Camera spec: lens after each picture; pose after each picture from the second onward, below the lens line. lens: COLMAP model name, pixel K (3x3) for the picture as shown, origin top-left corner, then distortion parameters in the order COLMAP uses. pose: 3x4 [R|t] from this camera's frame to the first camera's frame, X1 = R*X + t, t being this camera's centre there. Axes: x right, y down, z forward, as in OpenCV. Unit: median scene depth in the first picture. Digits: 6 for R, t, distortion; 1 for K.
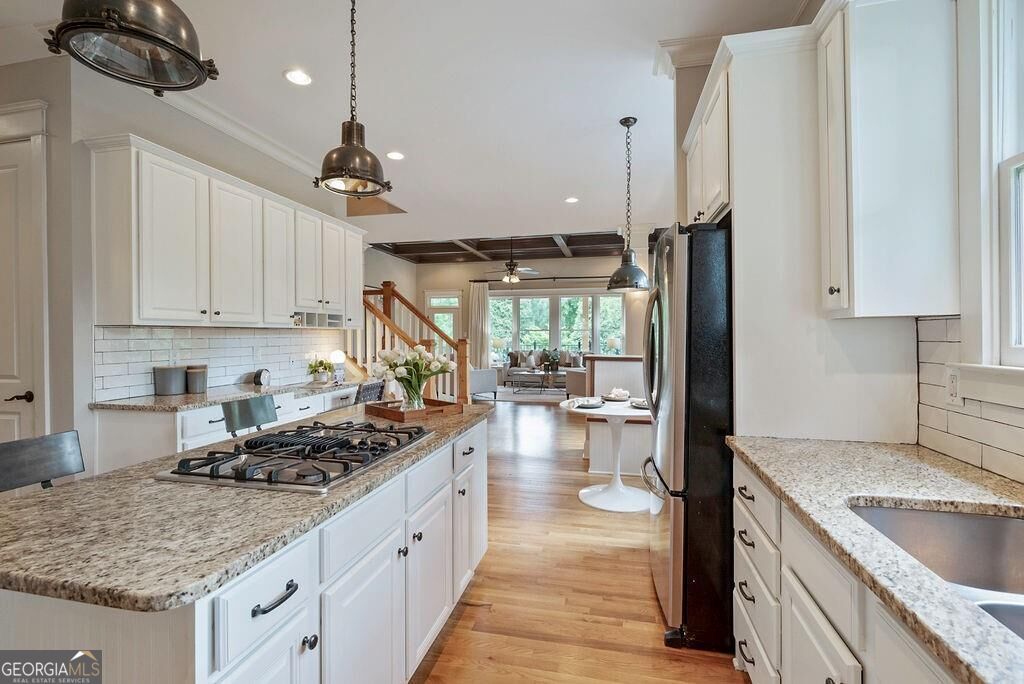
lens RADIAL K [[460.5, 0, 511.5], [0, 460.5, 344.0], [0, 0, 1]] dist [-0.000154, 0.000444]
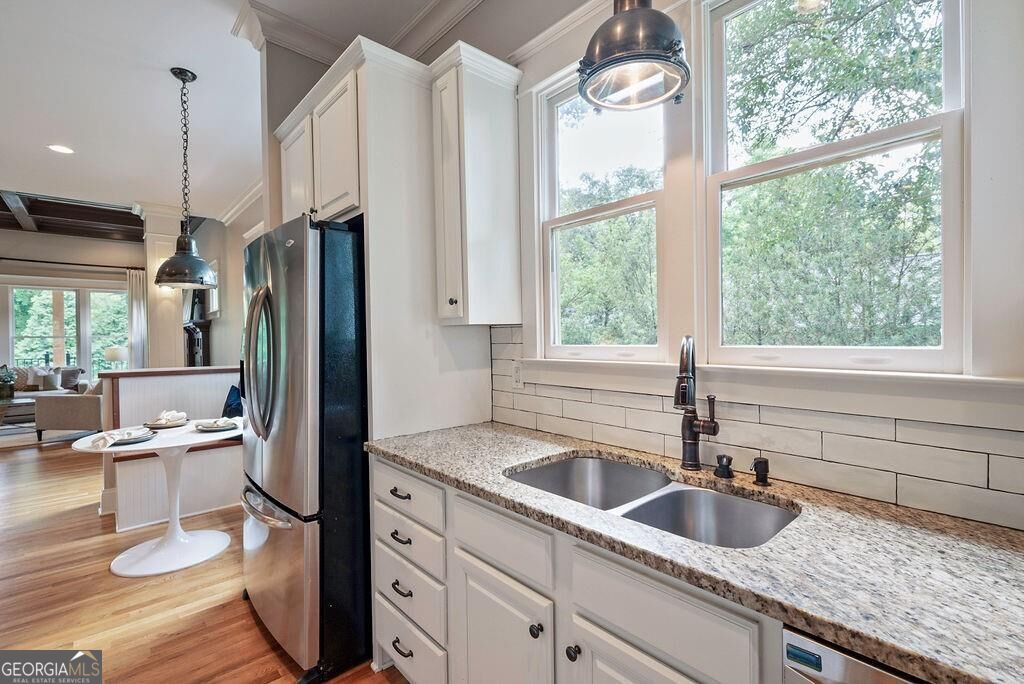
lens RADIAL K [[460.5, 0, 511.5], [0, 460.5, 344.0], [0, 0, 1]] dist [-0.000154, 0.000444]
pose [[0.578393, -0.015735, 0.815606, -0.141406], [0.027166, 0.999631, 0.000020, -0.002188], [-0.815306, 0.022146, 0.578607, 0.158248]]
